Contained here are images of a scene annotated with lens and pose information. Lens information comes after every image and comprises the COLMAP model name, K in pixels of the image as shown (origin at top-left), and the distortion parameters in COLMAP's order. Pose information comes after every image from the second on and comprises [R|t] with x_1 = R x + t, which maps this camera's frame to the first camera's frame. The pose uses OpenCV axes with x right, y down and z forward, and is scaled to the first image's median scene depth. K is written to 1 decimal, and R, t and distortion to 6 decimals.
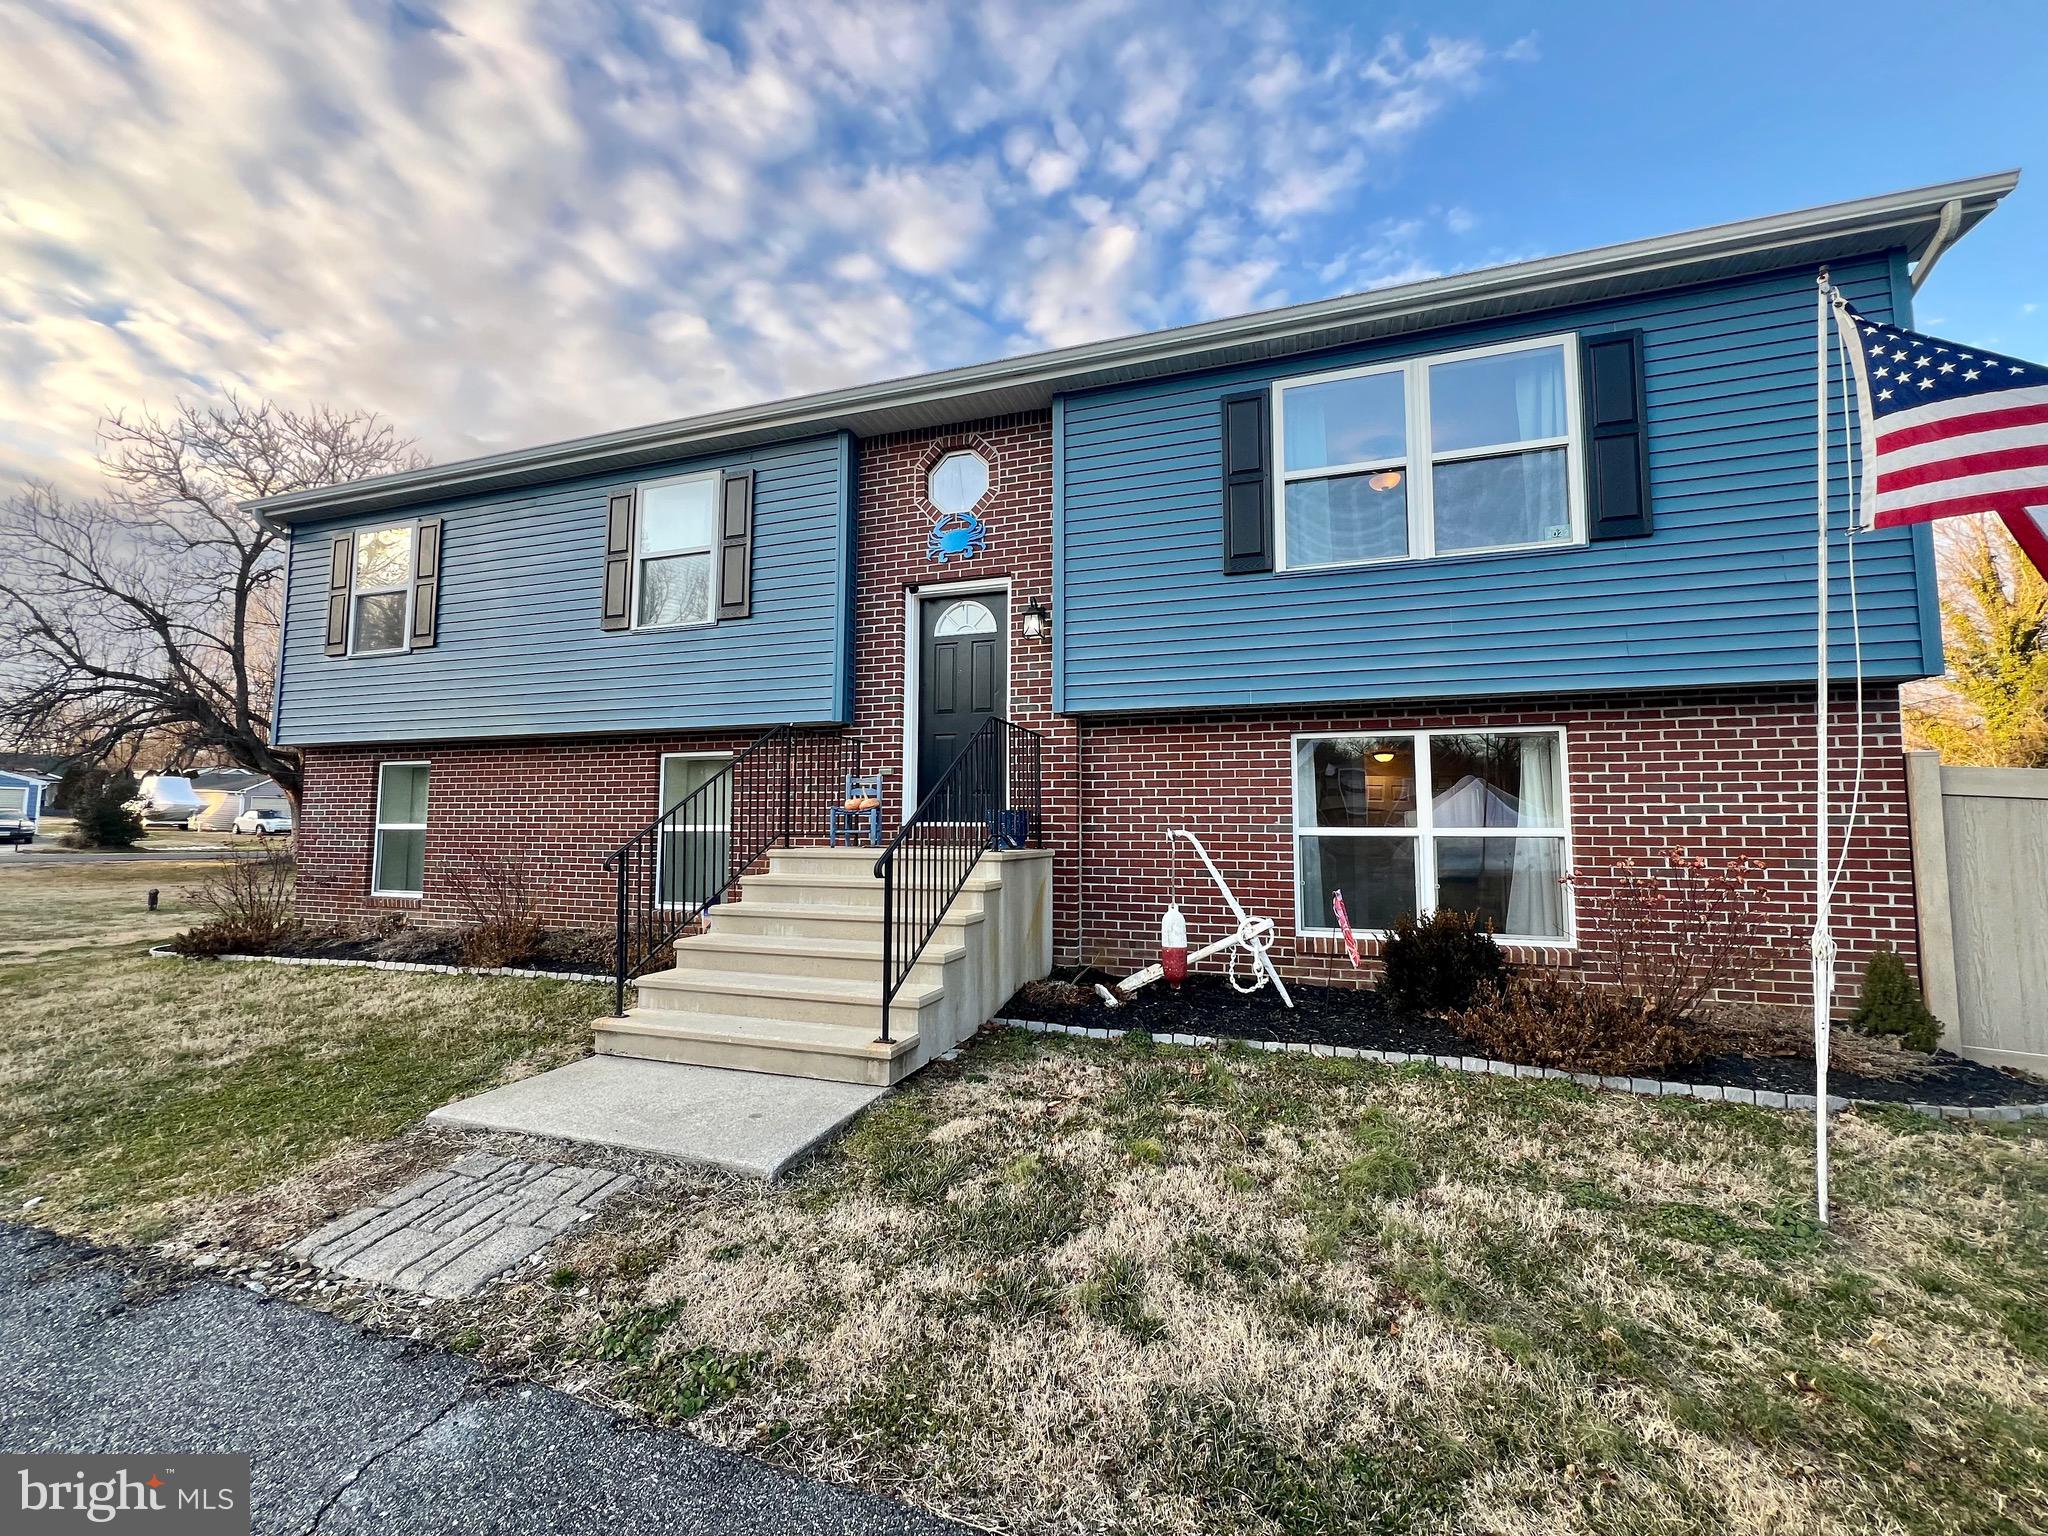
lens RADIAL K [[817.2, 0, 1025.0], [0, 817.2, 764.3], [0, 0, 1]] dist [-0.001415, 0.000330]
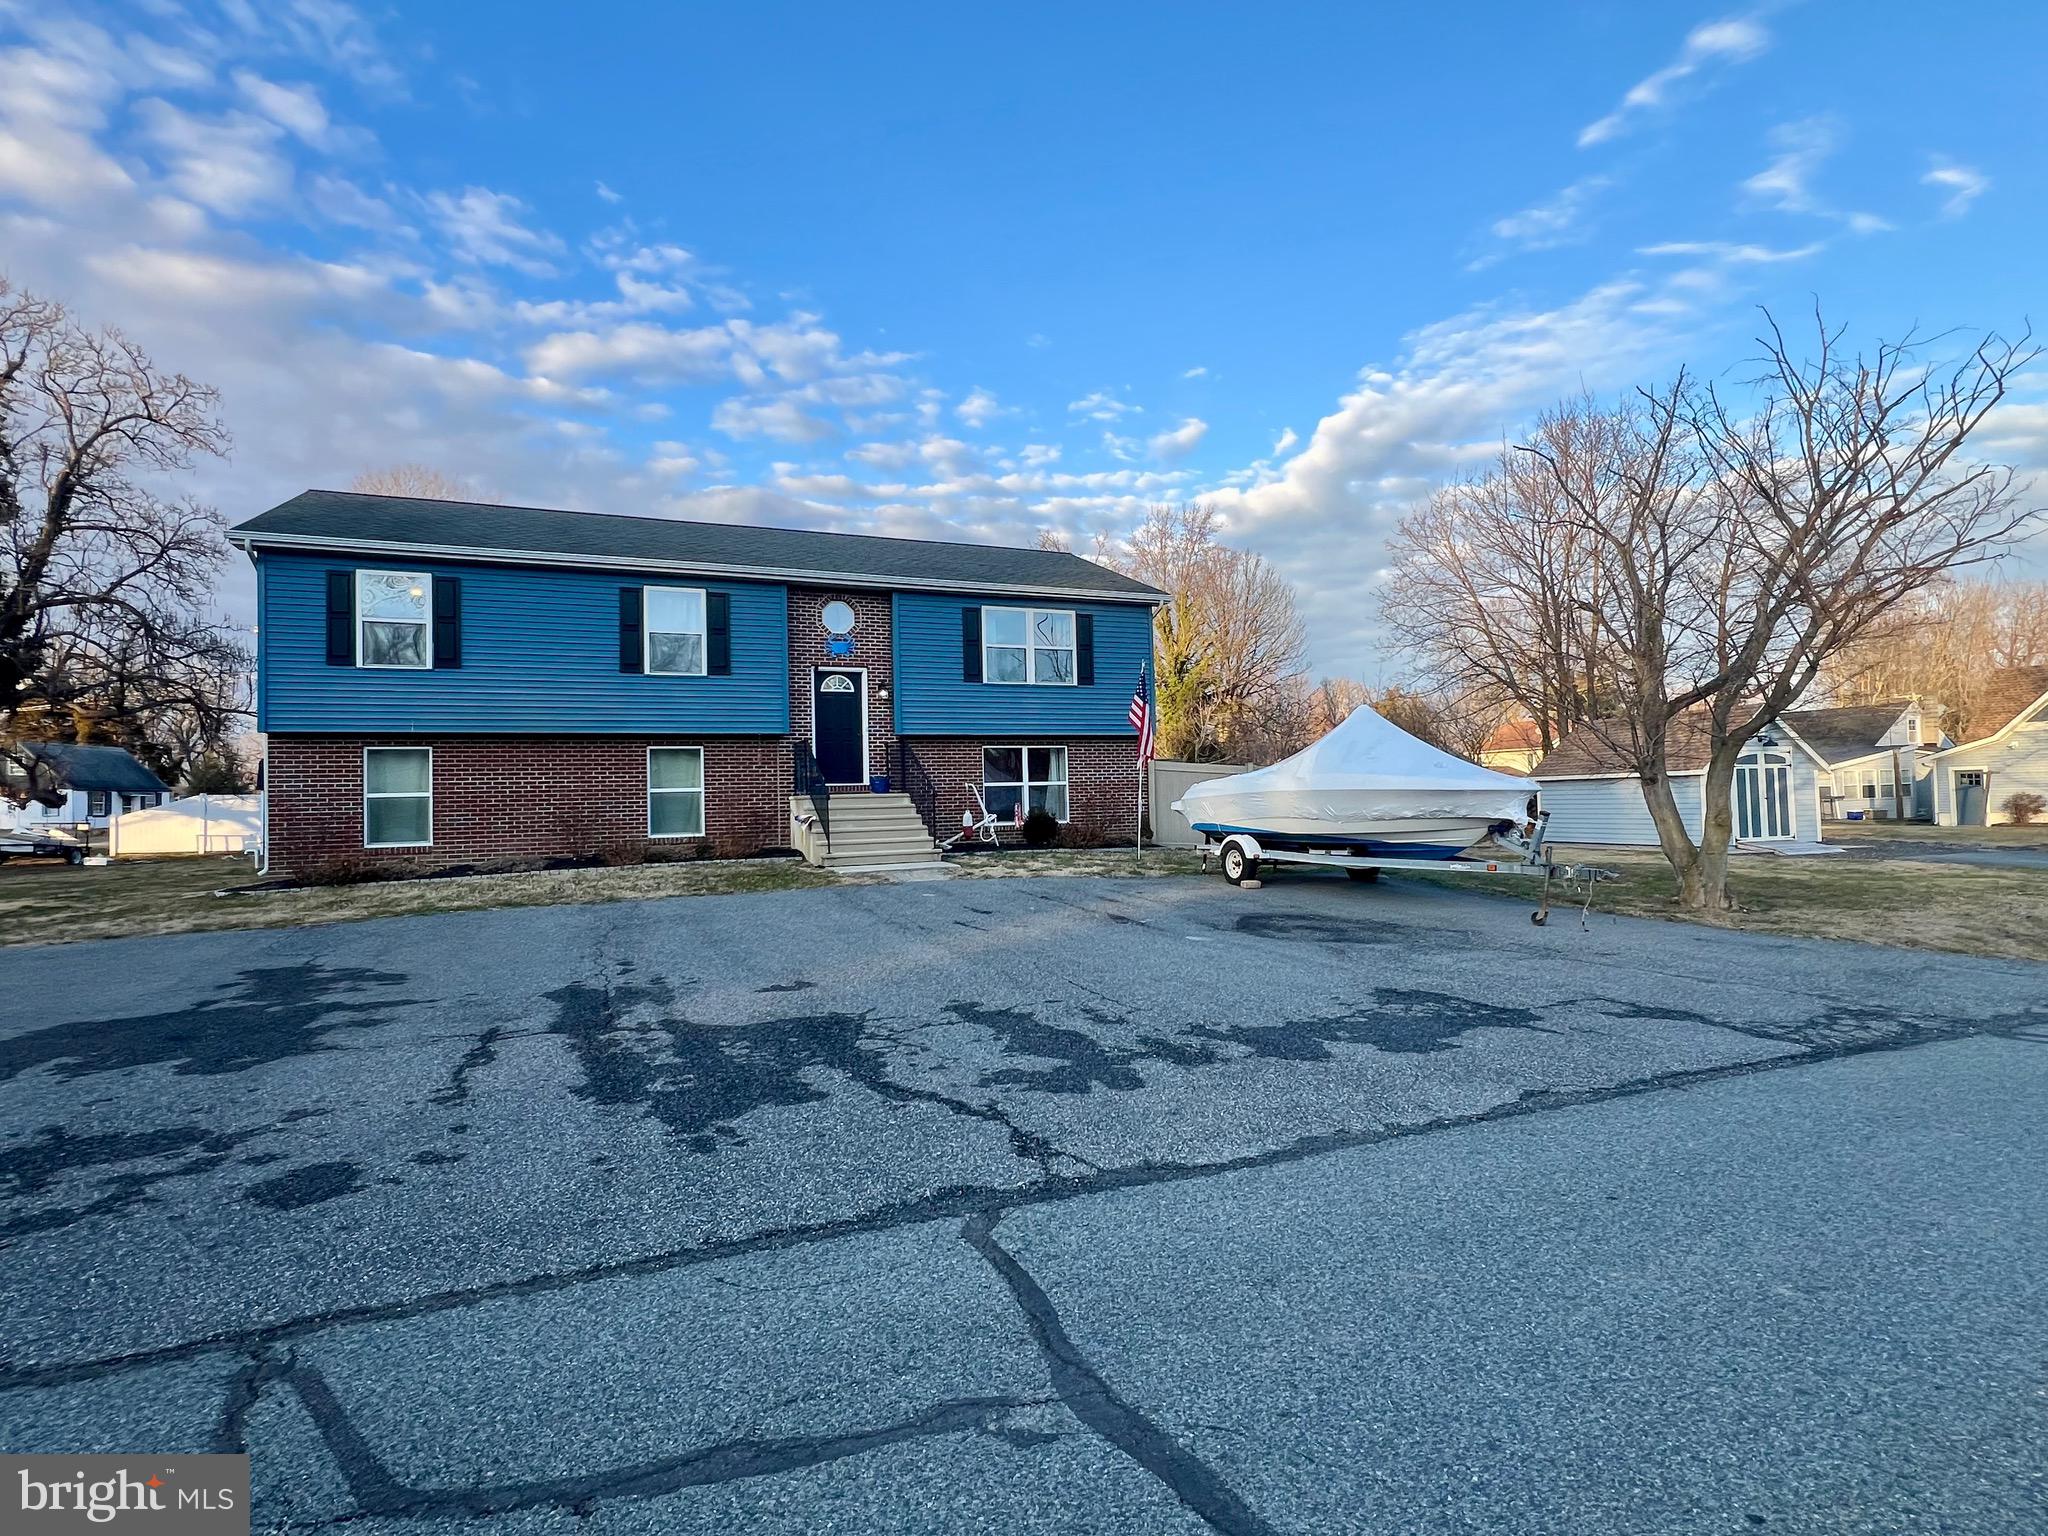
lens RADIAL K [[1008.7, 0, 1019.7], [0, 1008.7, 767.1], [0, 0, 1]] dist [-0.001668, 0.000018]
pose [[0.746730, -0.000702, 0.665126, -1.528837], [-0.023536, 0.999345, 0.027479, -0.055242], [-0.664710, -0.036174, 0.746225, -1.286981]]
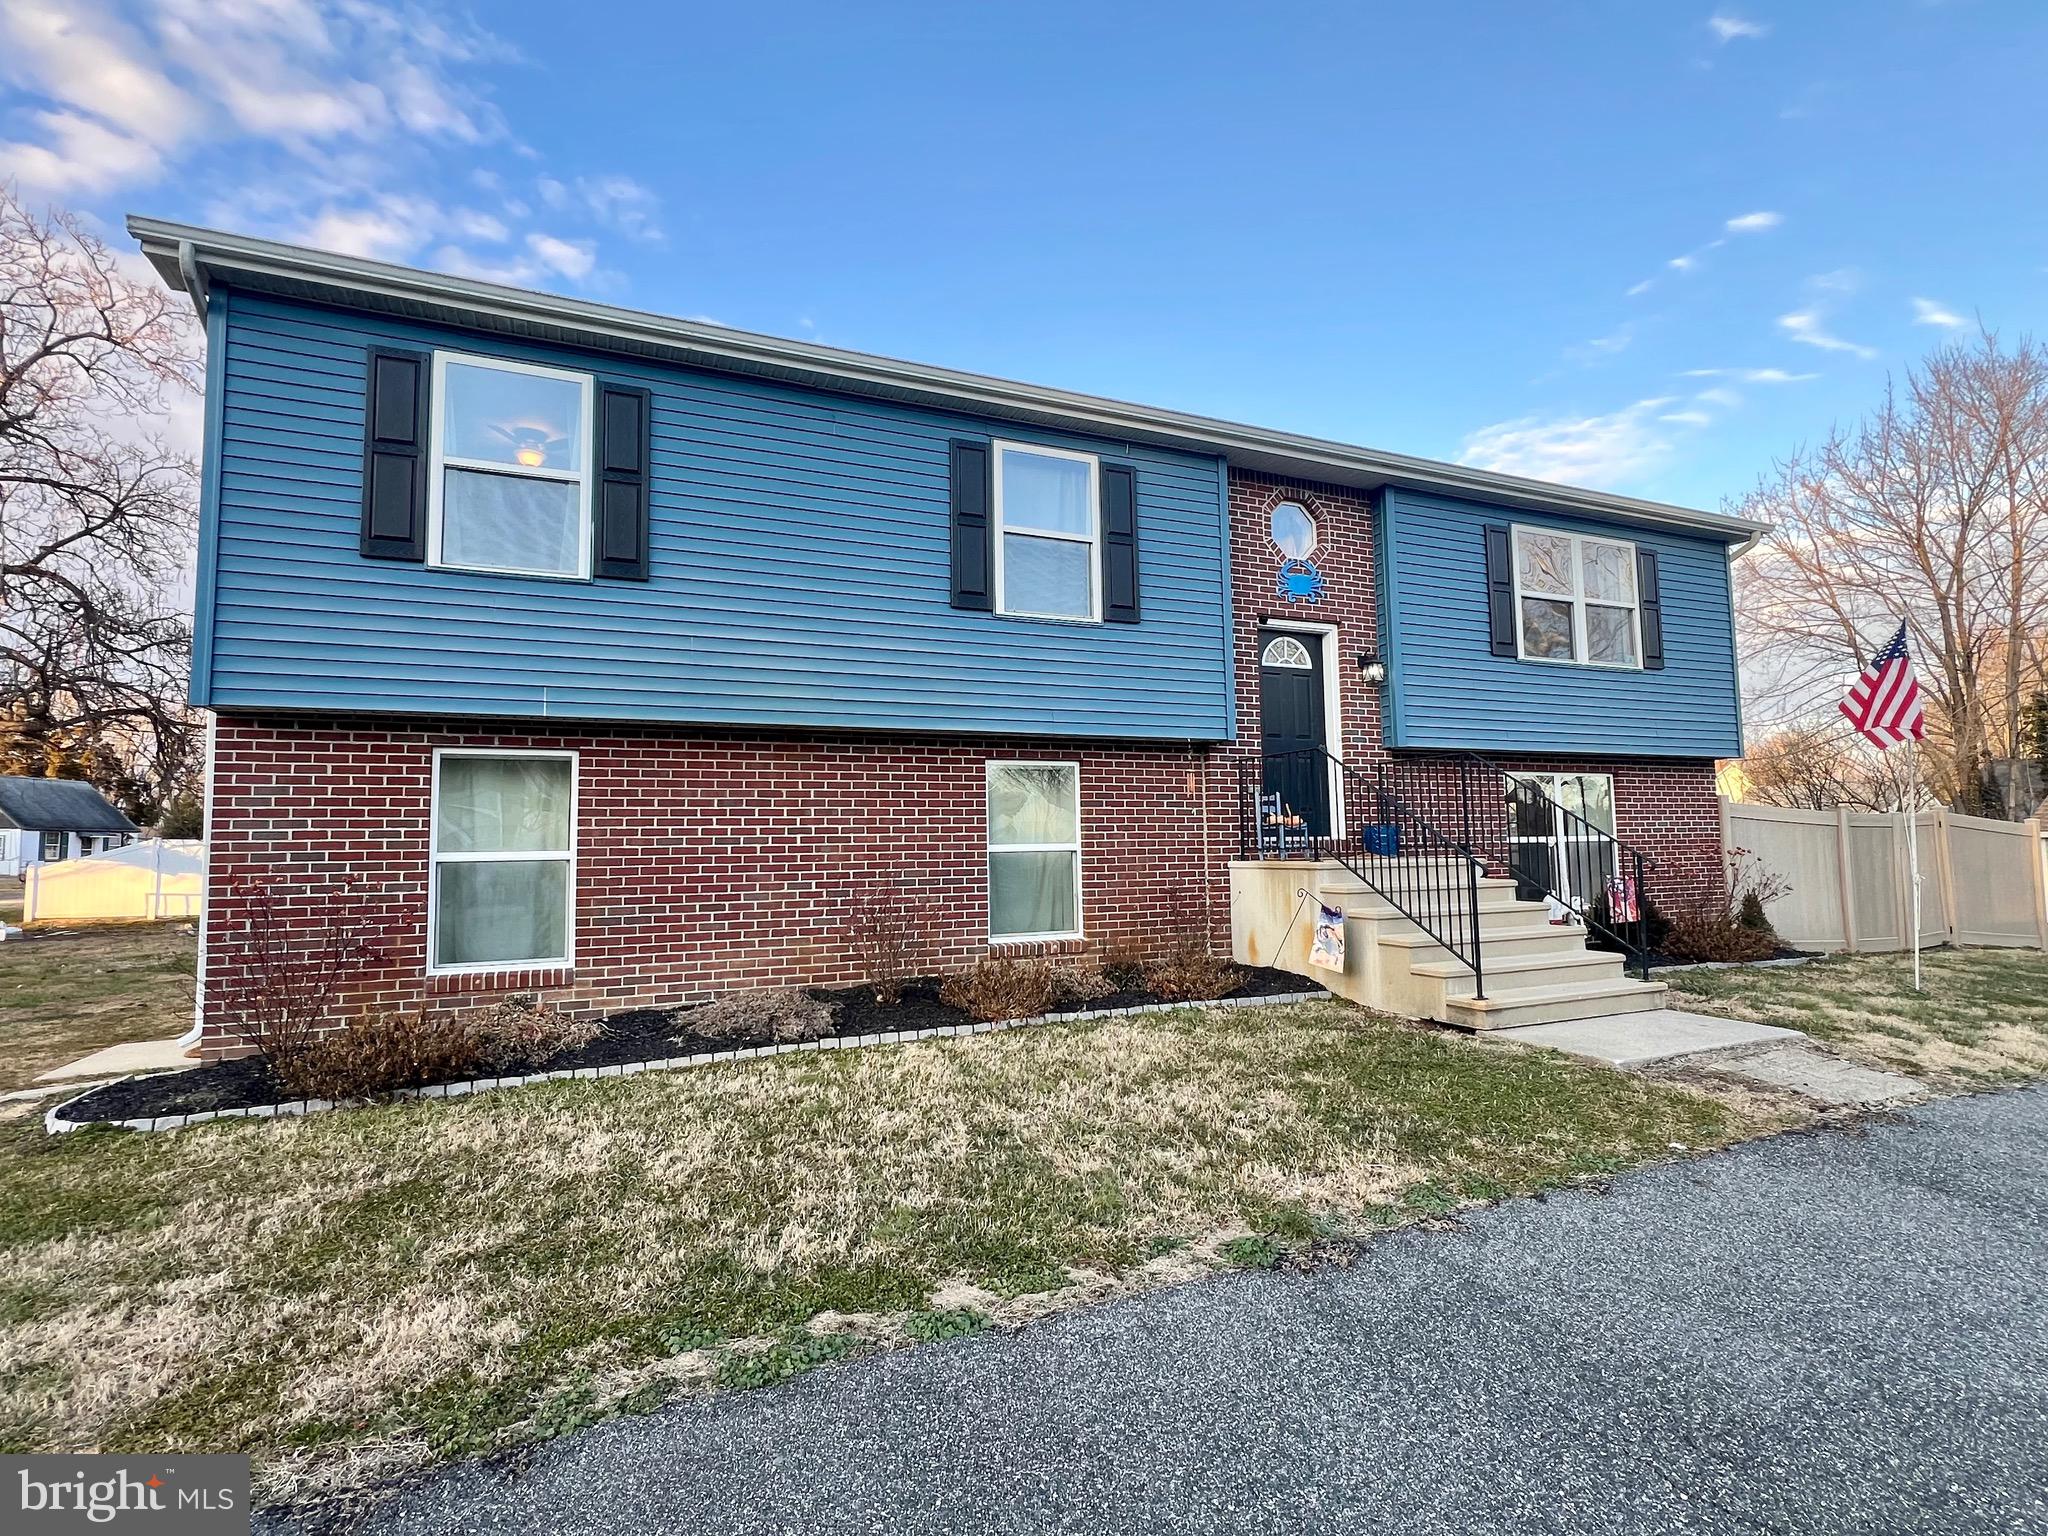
lens RADIAL K [[1008.7, 0, 1019.7], [0, 1008.7, 767.1], [0, 0, 1]] dist [-0.001668, 0.000018]
pose [[0.742544, 0.037659, 0.668738, -1.362435], [-0.033188, 0.999260, -0.019420, 0.015821], [-0.668975, -0.007774, 0.743245, 0.246162]]
